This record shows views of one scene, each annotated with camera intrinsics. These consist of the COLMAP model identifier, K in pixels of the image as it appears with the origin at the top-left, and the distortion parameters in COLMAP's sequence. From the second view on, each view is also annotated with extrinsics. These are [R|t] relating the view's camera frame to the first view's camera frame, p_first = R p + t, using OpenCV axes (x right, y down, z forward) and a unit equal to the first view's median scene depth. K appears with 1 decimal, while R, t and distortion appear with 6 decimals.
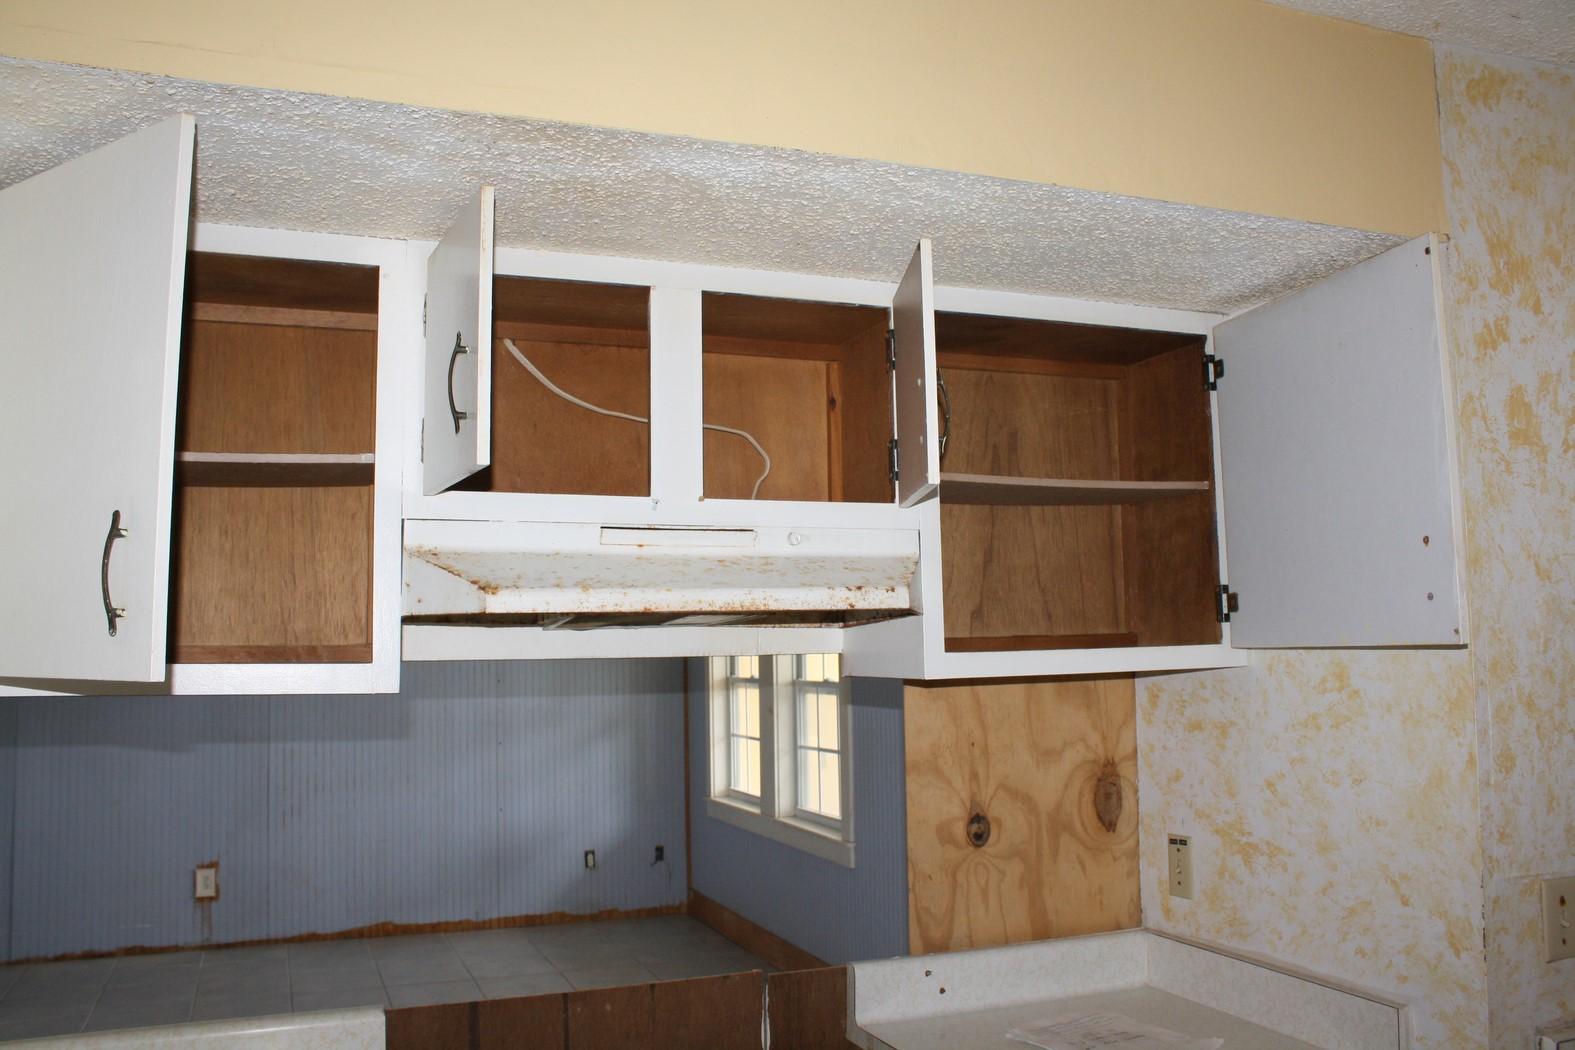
lens RADIAL K [[1356.9, 0, 785.2], [0, 1356.9, 528.4], [0, 0, 1]] dist [-0.129887, 0.092491]
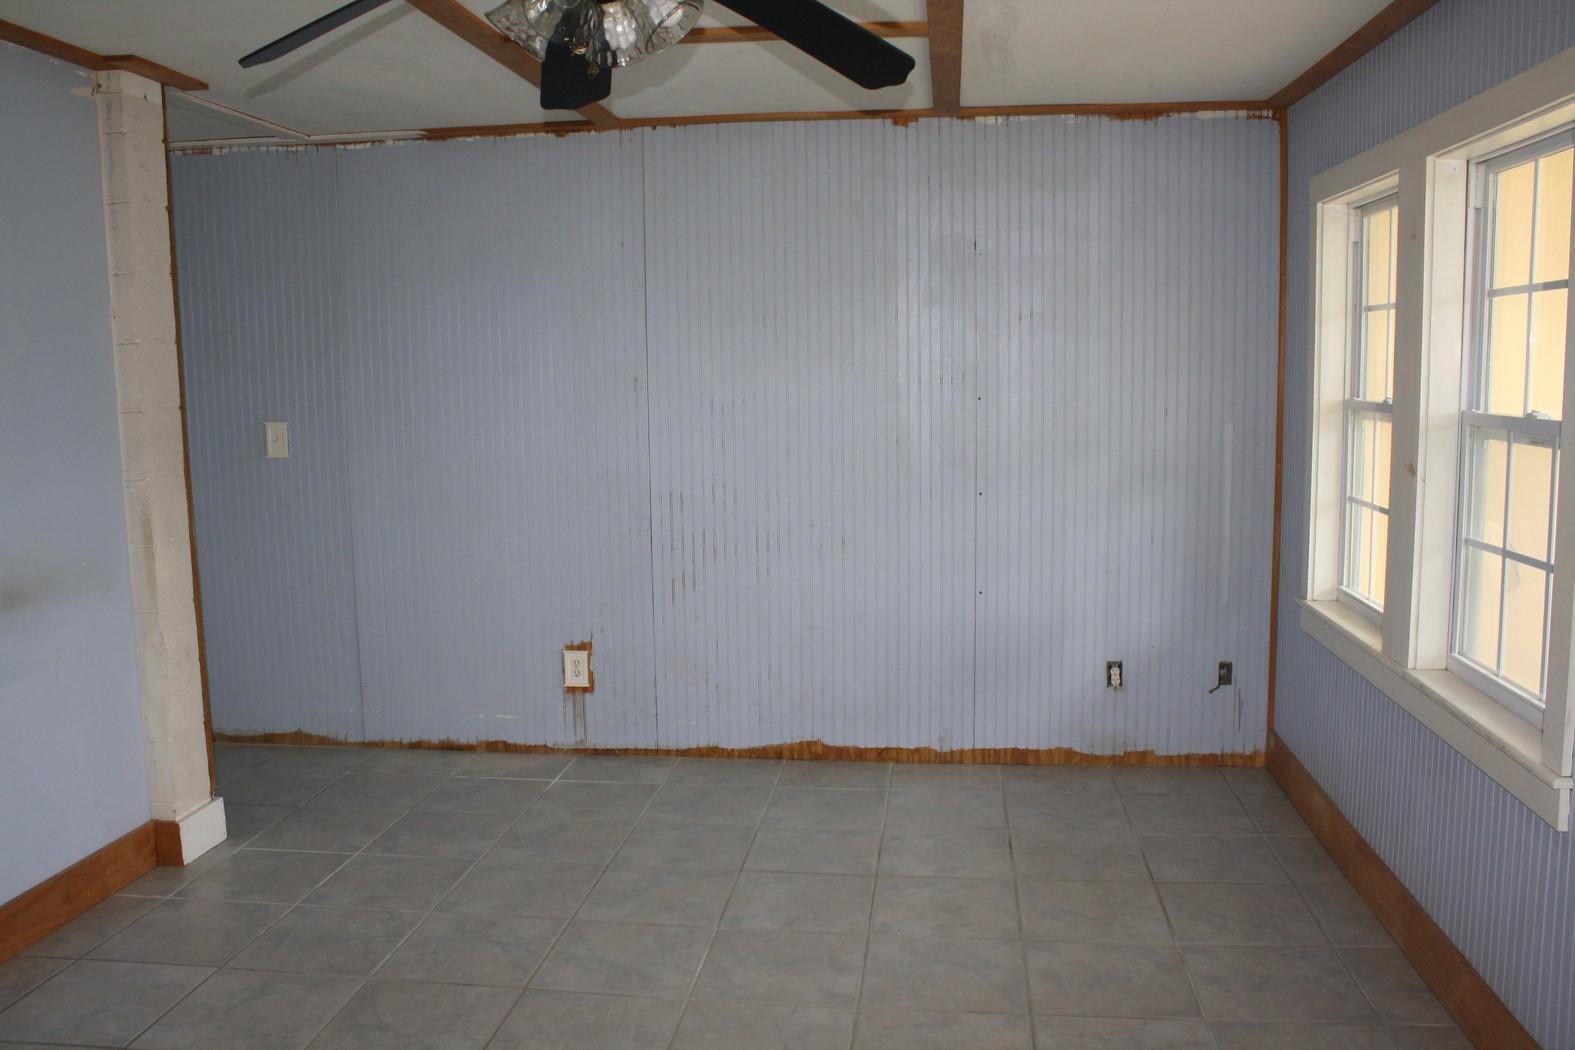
lens RADIAL K [[1356.9, 0, 802.2], [0, 1356.9, 530.8], [0, 0, 1]] dist [-0.129887, 0.092491]
pose [[0.891617, 0.061529, -0.448591, 0.009645], [0.035352, 0.978240, 0.204441, 0.040381], [0.451409, -0.198141, 0.870040, 0.397190]]
